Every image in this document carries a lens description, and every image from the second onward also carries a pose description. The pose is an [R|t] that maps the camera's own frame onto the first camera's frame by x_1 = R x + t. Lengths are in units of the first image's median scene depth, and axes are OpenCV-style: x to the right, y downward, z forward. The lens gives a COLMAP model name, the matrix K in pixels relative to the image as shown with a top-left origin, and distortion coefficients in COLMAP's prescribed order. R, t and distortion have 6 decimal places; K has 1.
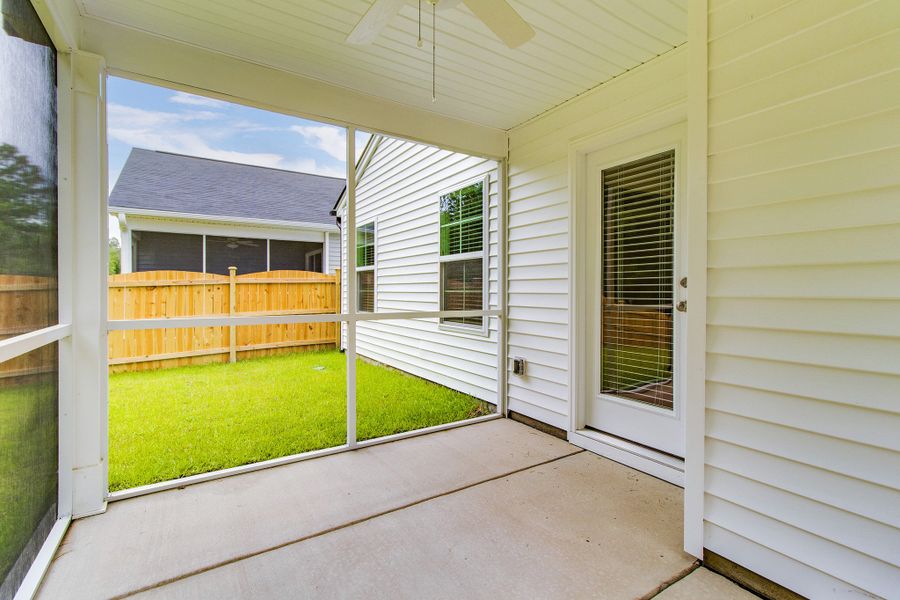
lens RADIAL K [[410.0, 0, 445.7], [0, 410.0, 292.9], [0, 0, 1]] dist [-0.008074, -0.000894]
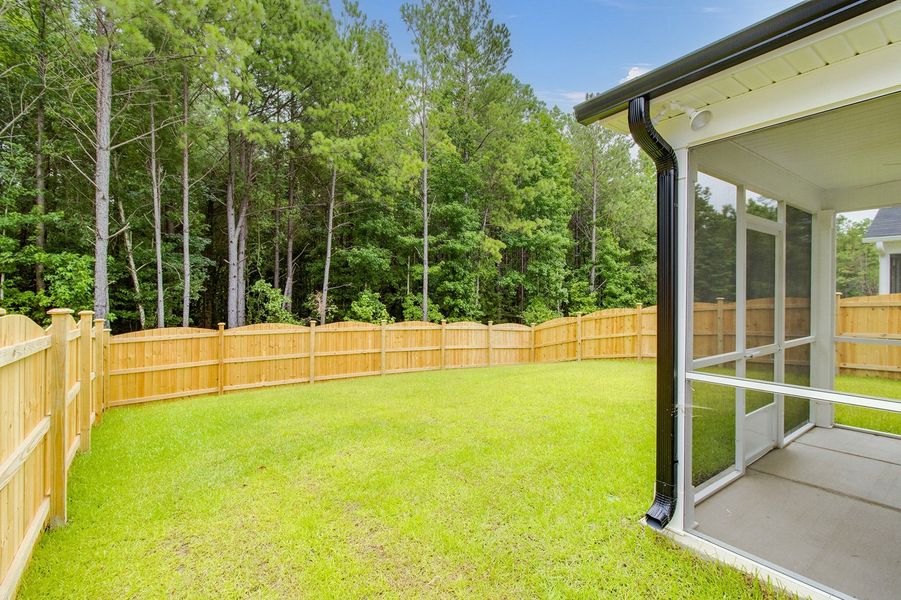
lens RADIAL K [[410.4, 0, 447.0], [0, 410.4, 297.2], [0, 0, 1]] dist [-0.008074, -0.000894]
pose [[0.043942, 0.005412, -0.999019, 0.359441], [-0.007988, 0.999955, 0.005065, -0.039332], [0.999002, 0.007758, 0.043984, -0.330475]]
